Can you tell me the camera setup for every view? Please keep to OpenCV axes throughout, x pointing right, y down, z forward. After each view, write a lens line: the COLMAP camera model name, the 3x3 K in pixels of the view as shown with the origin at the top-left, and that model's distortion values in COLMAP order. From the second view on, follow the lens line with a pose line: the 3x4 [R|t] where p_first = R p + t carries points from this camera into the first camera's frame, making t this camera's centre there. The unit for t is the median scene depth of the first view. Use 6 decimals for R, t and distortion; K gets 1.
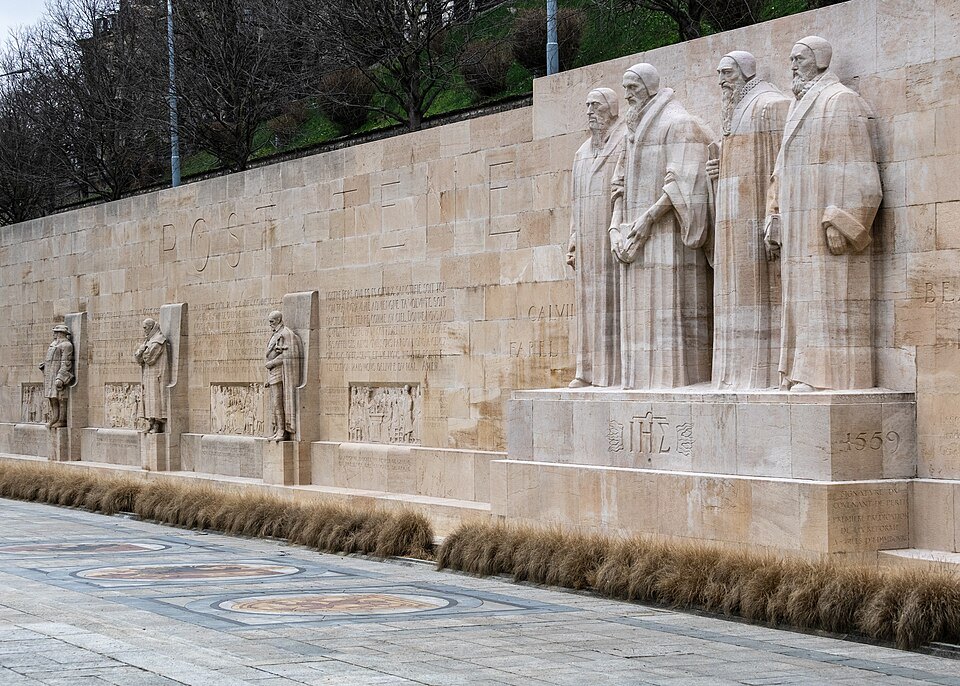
lens RADIAL K [[2306.8, 0, 480.0], [0, 2306.8, 341.6], [0, 0, 1]] dist [-0.104252, 0.000000]
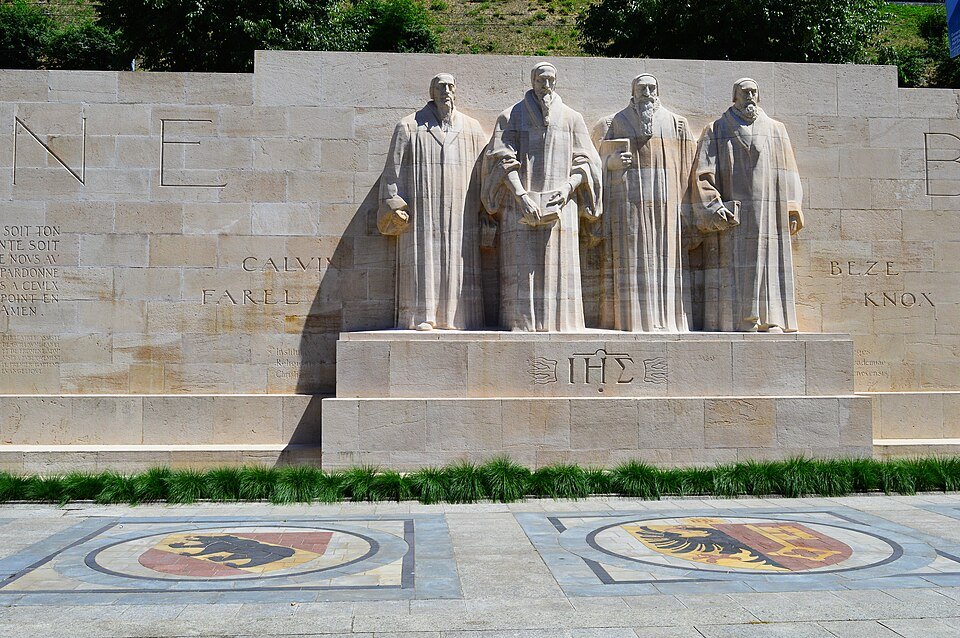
lens RADIAL K [[936.0, 0, 482.4], [0, 936.0, 313.1], [0, 0, 1]] dist [-0.021774, 0.000000]
pose [[0.384538, 0.051373, 0.921678, -0.342398], [-0.014623, 0.998664, -0.049563, 0.031481], [-0.922993, 0.005582, 0.384776, 0.739329]]
